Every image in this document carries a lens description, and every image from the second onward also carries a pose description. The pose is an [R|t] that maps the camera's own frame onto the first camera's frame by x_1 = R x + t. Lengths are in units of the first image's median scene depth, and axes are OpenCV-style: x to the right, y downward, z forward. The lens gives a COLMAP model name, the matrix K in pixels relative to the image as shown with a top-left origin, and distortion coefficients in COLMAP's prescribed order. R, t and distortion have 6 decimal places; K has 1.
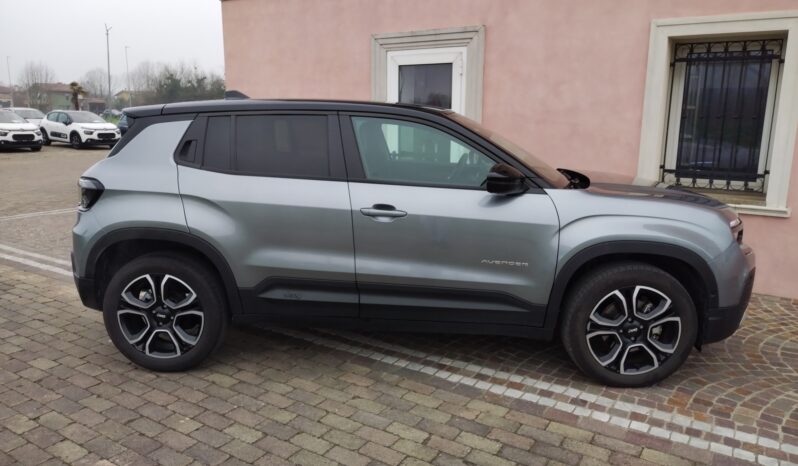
lens RADIAL K [[587.3, 0, 401.1], [0, 587.3, 233.5], [0, 0, 1]] dist [0.015845, -0.008505]
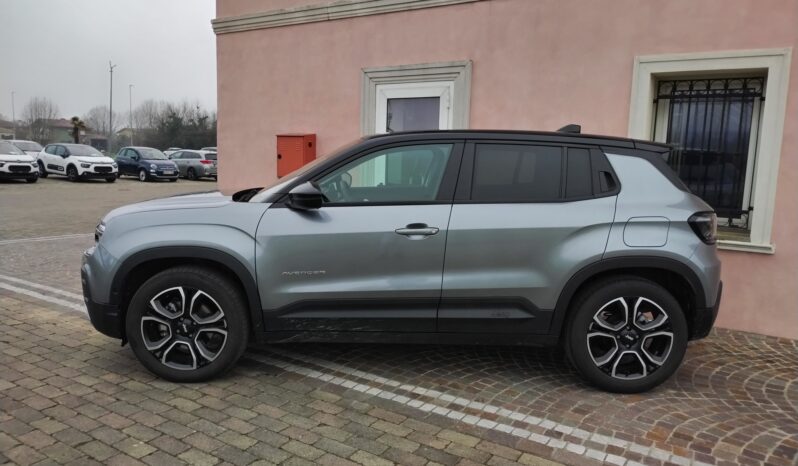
lens RADIAL K [[585.2, 0, 401.0], [0, 585.2, 235.5], [0, 0, 1]] dist [0.021840, -0.015291]
pose [[0.999749, 0.021729, 0.005530, 0.037525], [-0.021304, 0.997472, -0.067797, 0.031726], [-0.006989, 0.067662, 0.997684, 0.024138]]
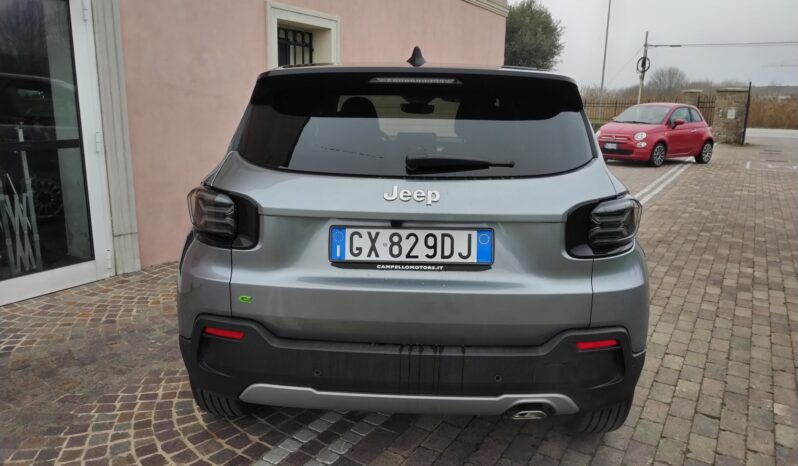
lens RADIAL K [[587.3, 0, 401.1], [0, 587.3, 233.5], [0, 0, 1]] dist [0.015845, -0.008505]
pose [[-0.033408, -0.229956, 0.972627, -1.129721], [0.177468, 0.956341, 0.232202, -0.237057], [-0.983559, 0.180368, 0.008860, 1.242844]]
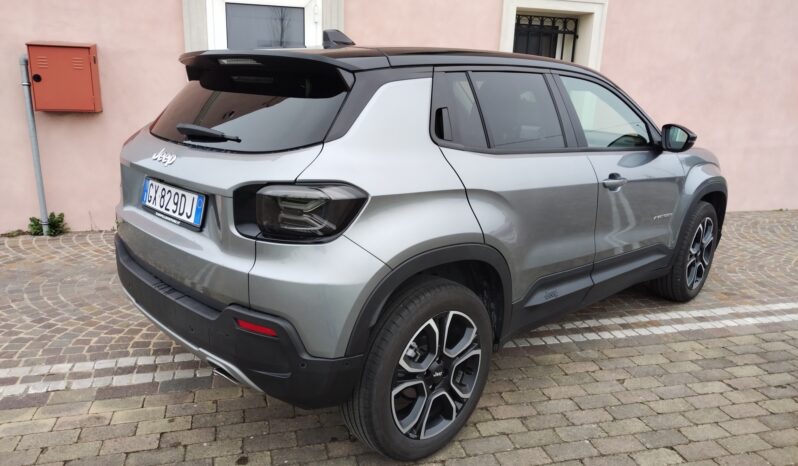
lens RADIAL K [[587.3, 0, 401.1], [0, 587.3, 233.5], [0, 0, 1]] dist [0.015845, -0.008505]
pose [[0.669949, -0.173094, 0.721946, -0.896637], [0.118408, 0.984905, 0.126261, -0.107917], [-0.732903, 0.000896, 0.680332, 0.580302]]
